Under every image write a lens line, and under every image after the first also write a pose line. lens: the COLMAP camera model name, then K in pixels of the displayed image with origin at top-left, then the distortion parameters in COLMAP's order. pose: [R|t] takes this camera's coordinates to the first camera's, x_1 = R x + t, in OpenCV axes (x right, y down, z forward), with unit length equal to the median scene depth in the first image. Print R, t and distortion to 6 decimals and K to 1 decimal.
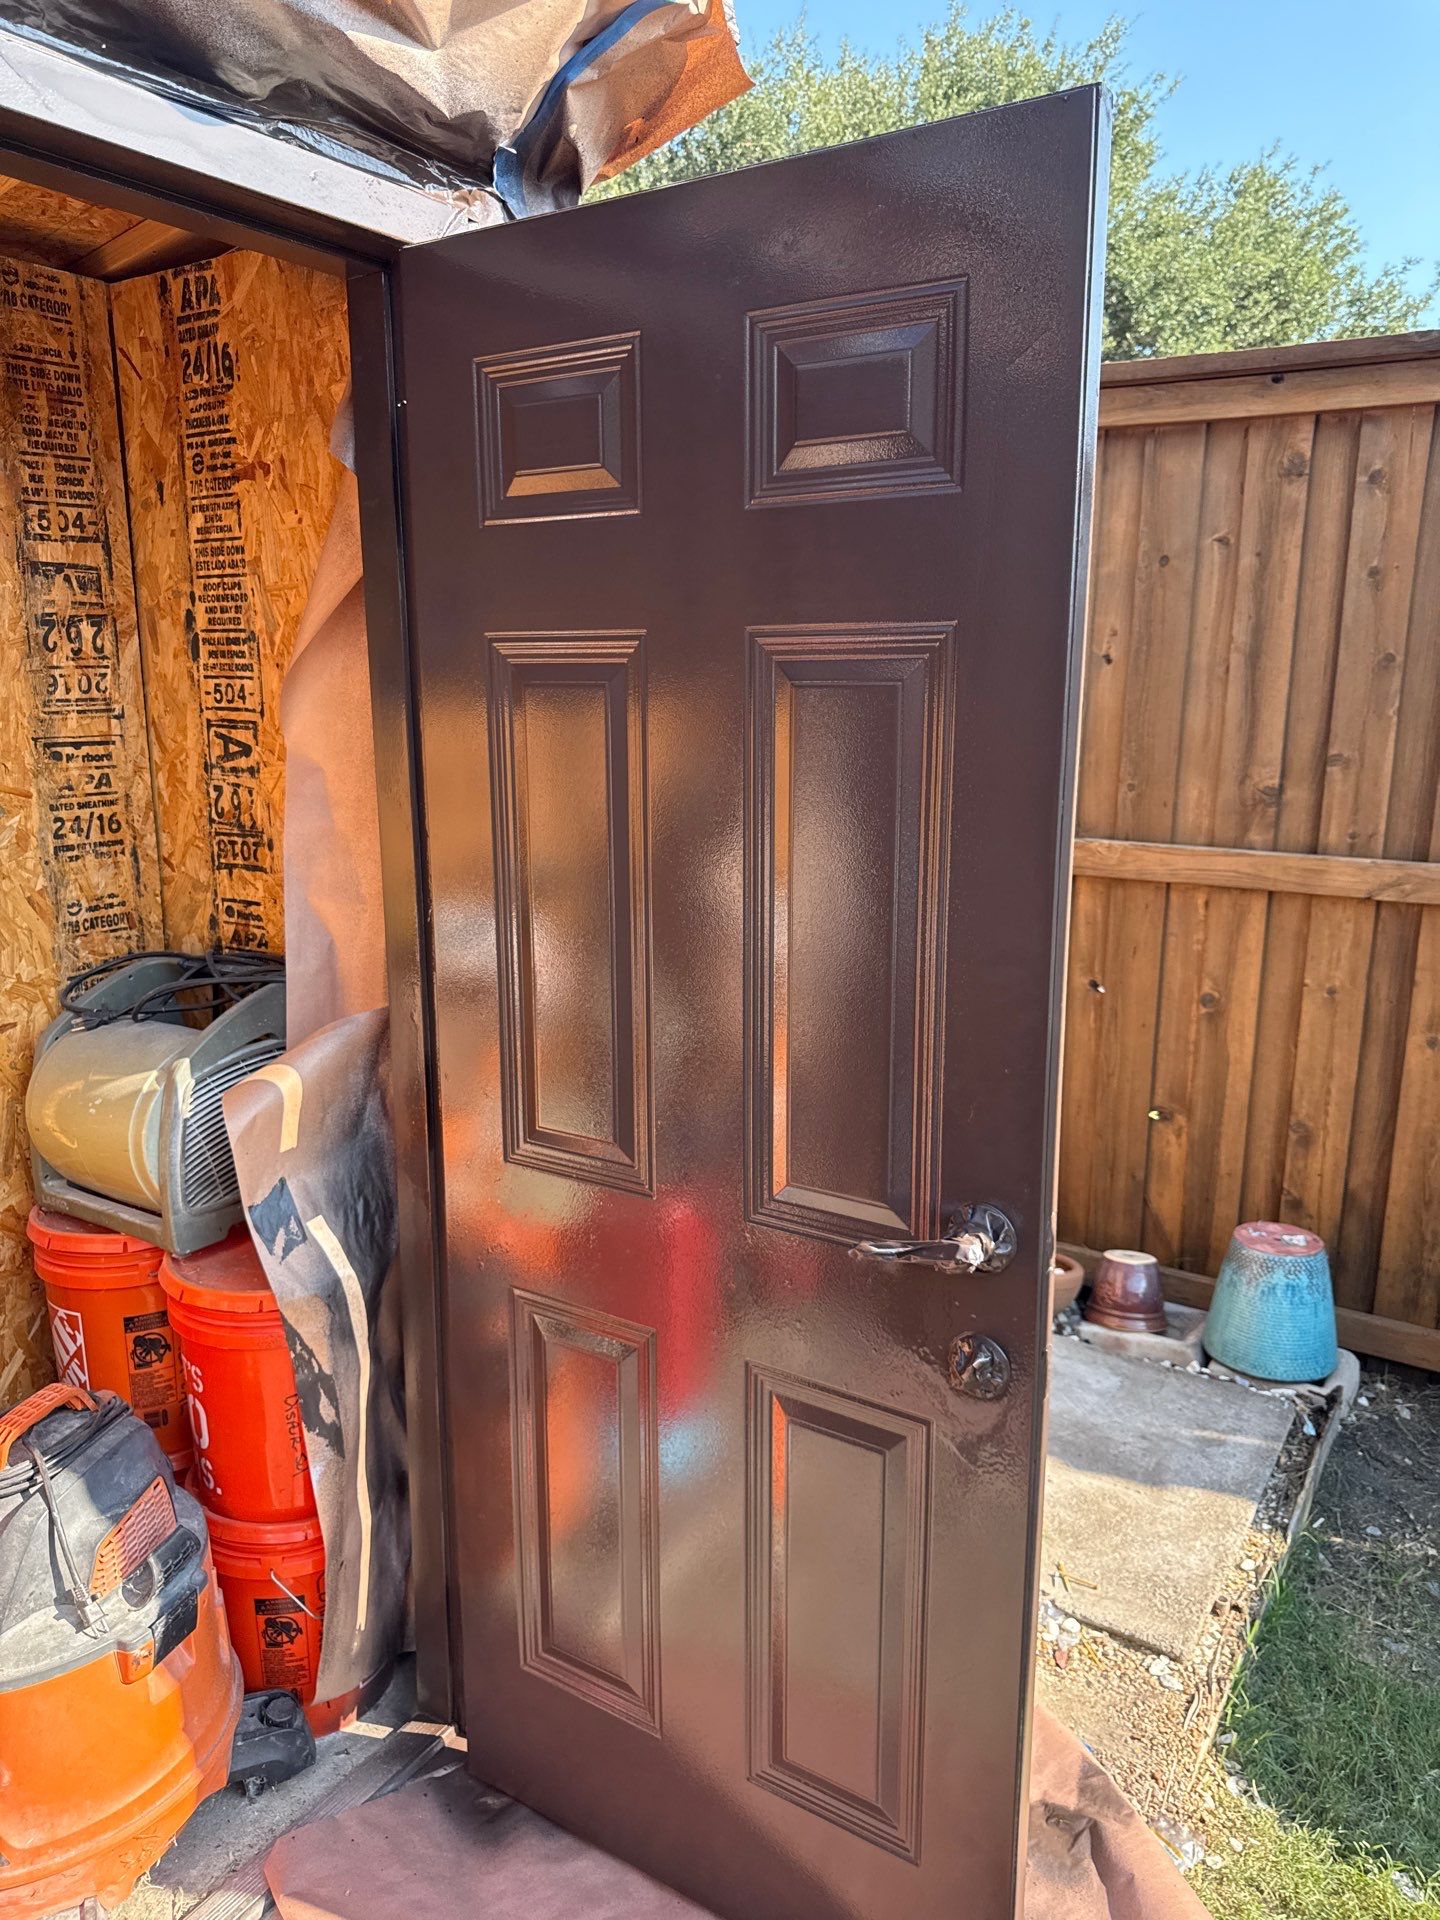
lens RADIAL K [[1355.3, 0, 723.4], [0, 1355.3, 940.4], [0, 0, 1]] dist [-0.005288, -0.011164]
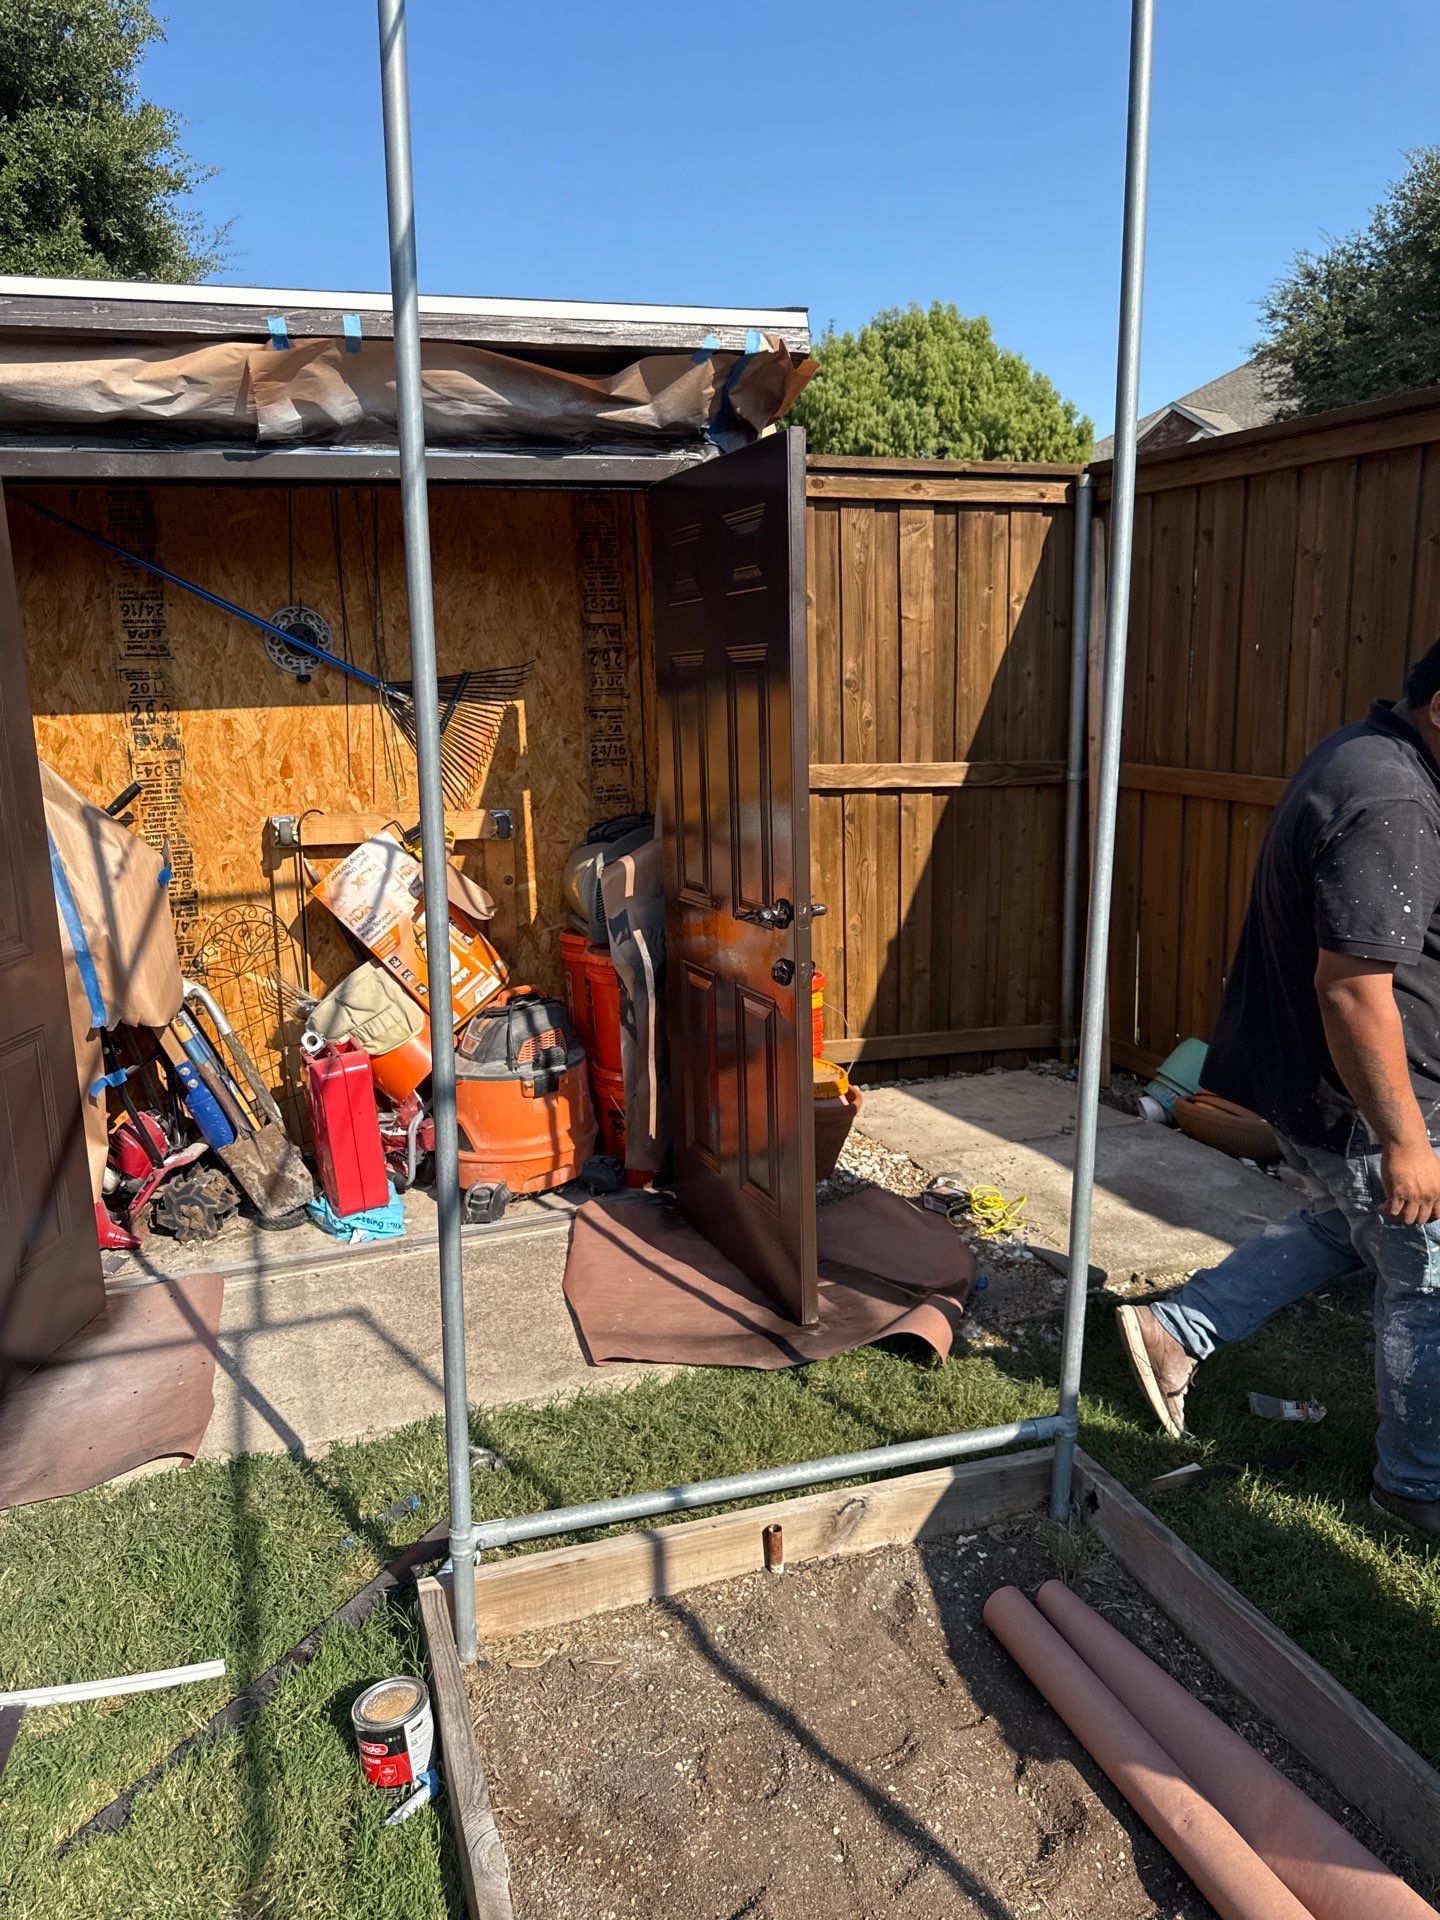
lens RADIAL K [[1355.3, 0, 718.5], [0, 1355.3, 969.3], [0, 0, 1]] dist [-0.005288, -0.011164]
pose [[0.781588, 0.102773, -0.615271, 0.986441], [-0.089580, 0.994603, 0.052340, 0.126914], [0.617330, 0.014208, 0.786576, -0.528013]]
